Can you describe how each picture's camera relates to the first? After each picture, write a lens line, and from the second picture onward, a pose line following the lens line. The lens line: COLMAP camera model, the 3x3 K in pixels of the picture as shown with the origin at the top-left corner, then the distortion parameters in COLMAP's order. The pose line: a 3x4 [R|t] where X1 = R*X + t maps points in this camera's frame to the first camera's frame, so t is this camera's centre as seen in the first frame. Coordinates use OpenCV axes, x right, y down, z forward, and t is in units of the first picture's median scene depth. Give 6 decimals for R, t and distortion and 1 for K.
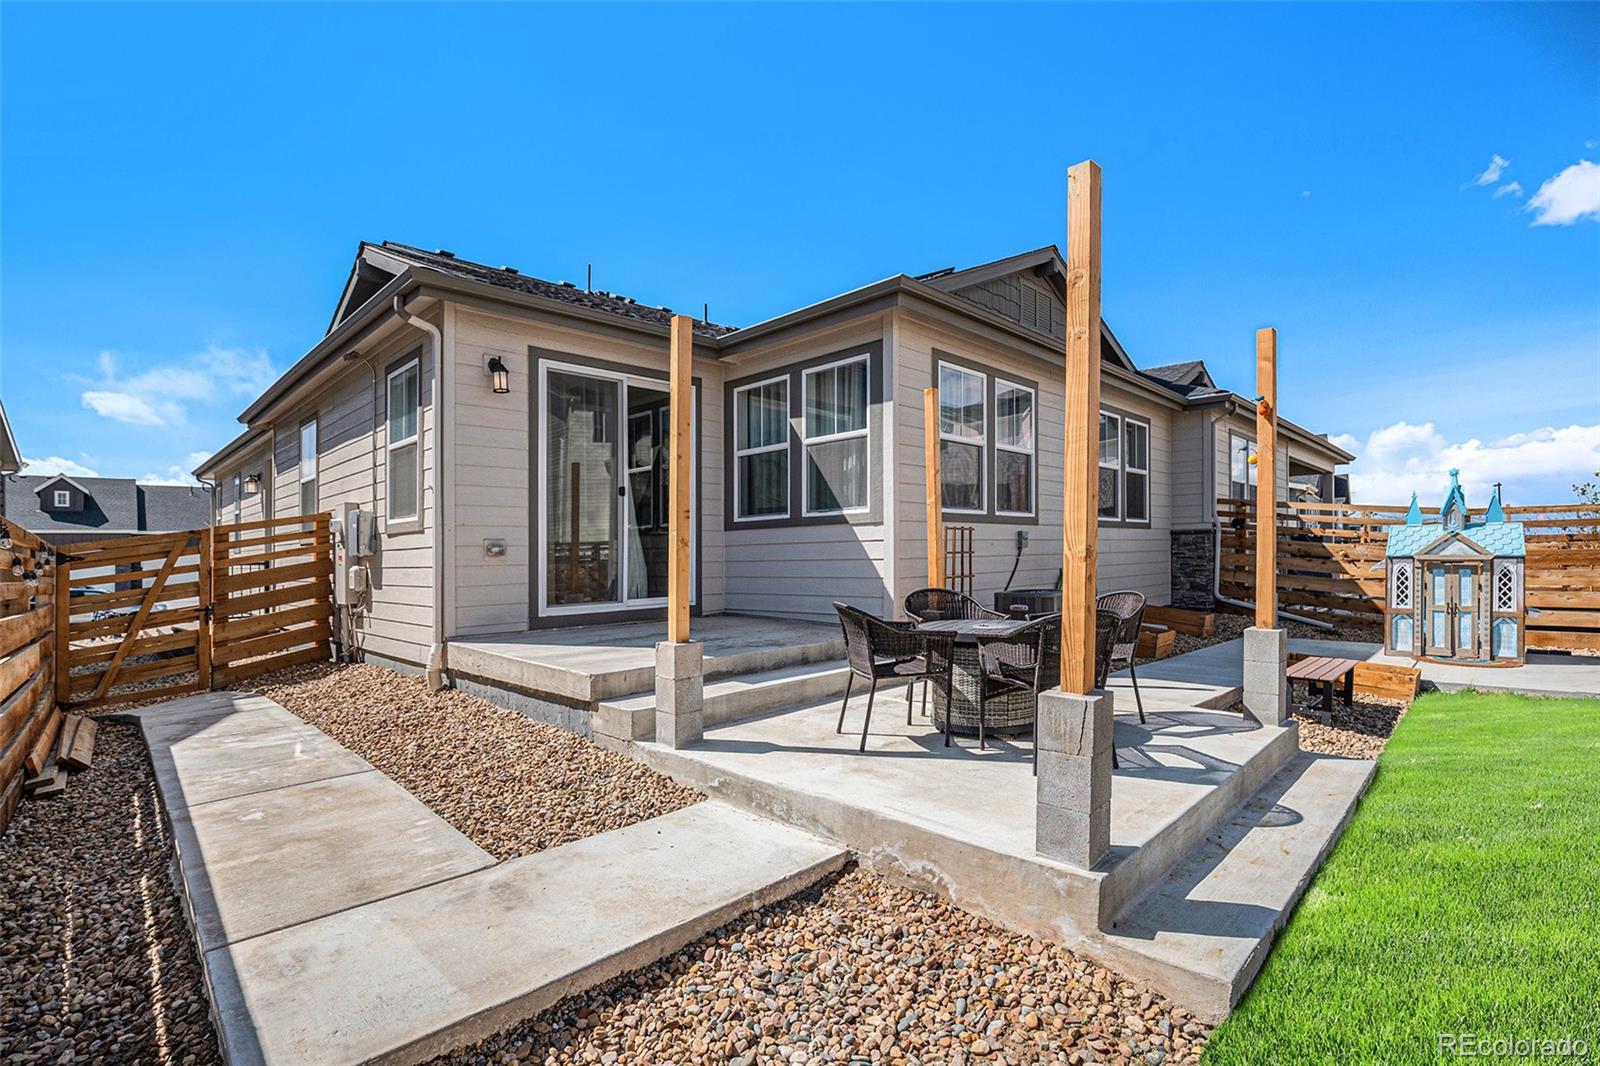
lens RADIAL K [[744.6, 0, 806.2], [0, 744.6, 557.7], [0, 0, 1]] dist [-0.031703, 0.003242]
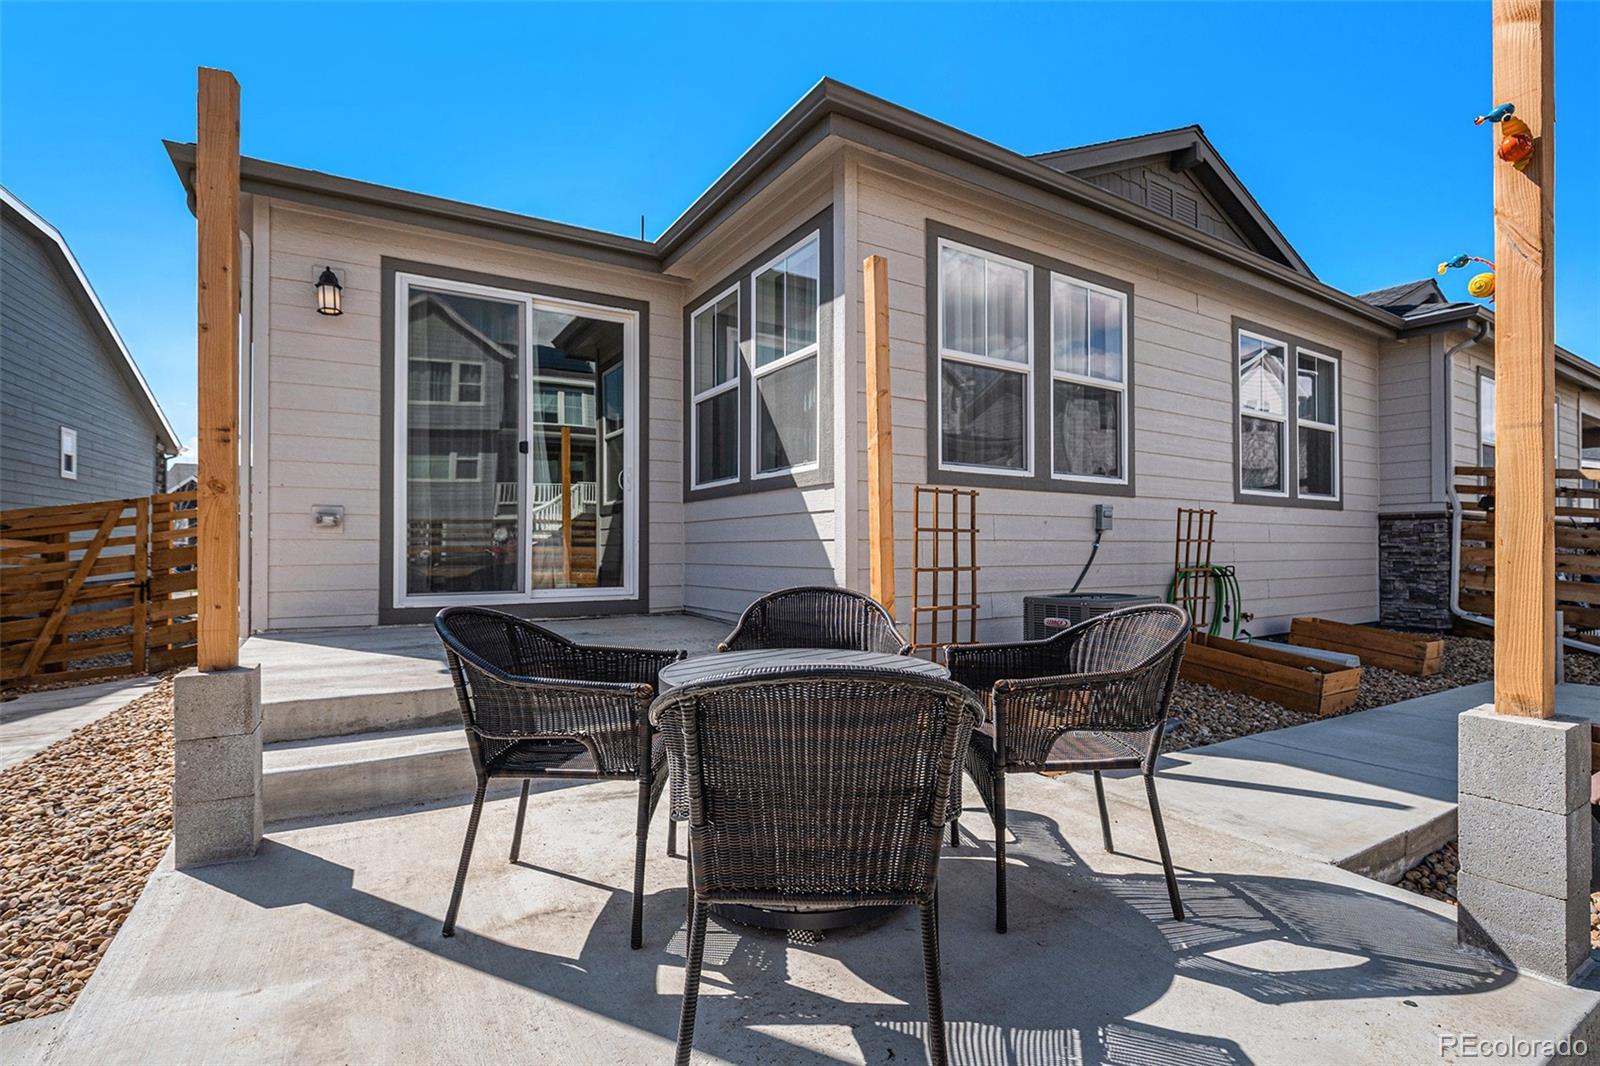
lens RADIAL K [[744.6, 0, 798.7], [0, 744.6, 537.5], [0, 0, 1]] dist [-0.031703, 0.003242]
pose [[0.970434, 0.014145, -0.240950, 0.206981], [-0.018678, 0.999689, -0.016541, 0.010428], [0.240641, 0.020552, 0.970396, 0.323001]]
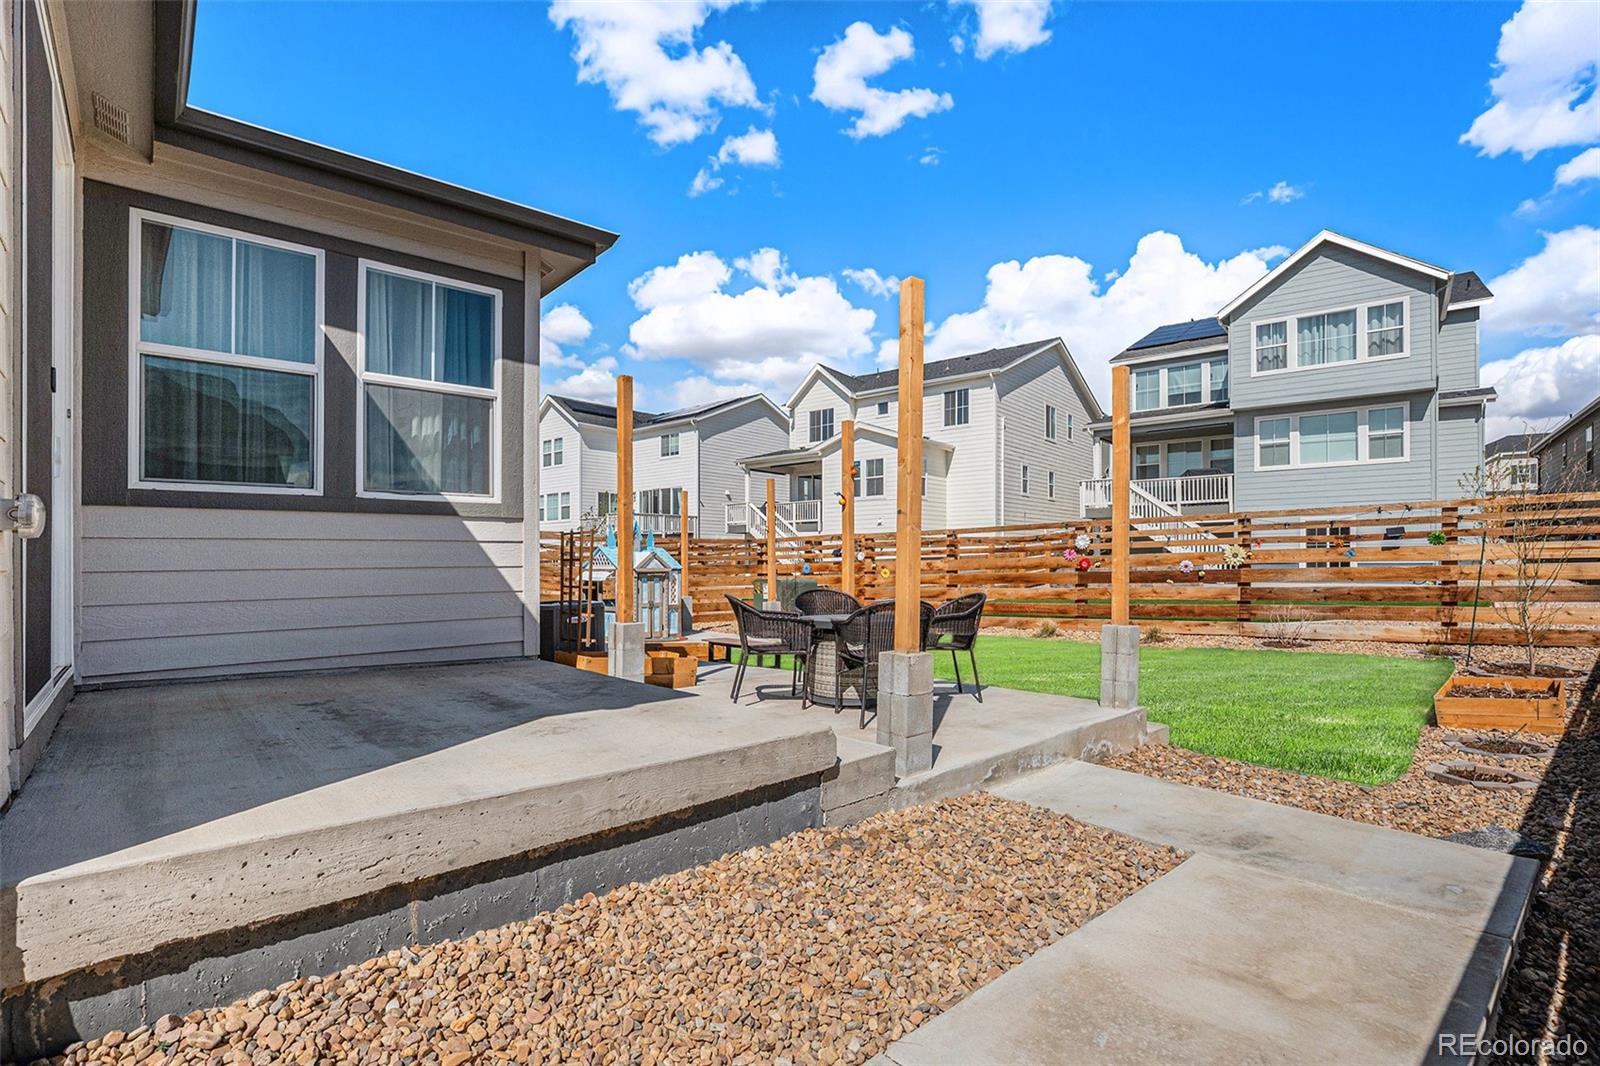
lens RADIAL K [[744.6, 0, 815.7], [0, 744.6, 568.4], [0, 0, 1]] dist [-0.031703, 0.003242]
pose [[0.050559, 0.007661, 0.998692, -0.575276], [0.009485, 0.999922, -0.008150, 0.011878], [-0.998676, 0.009884, 0.050482, 0.584101]]
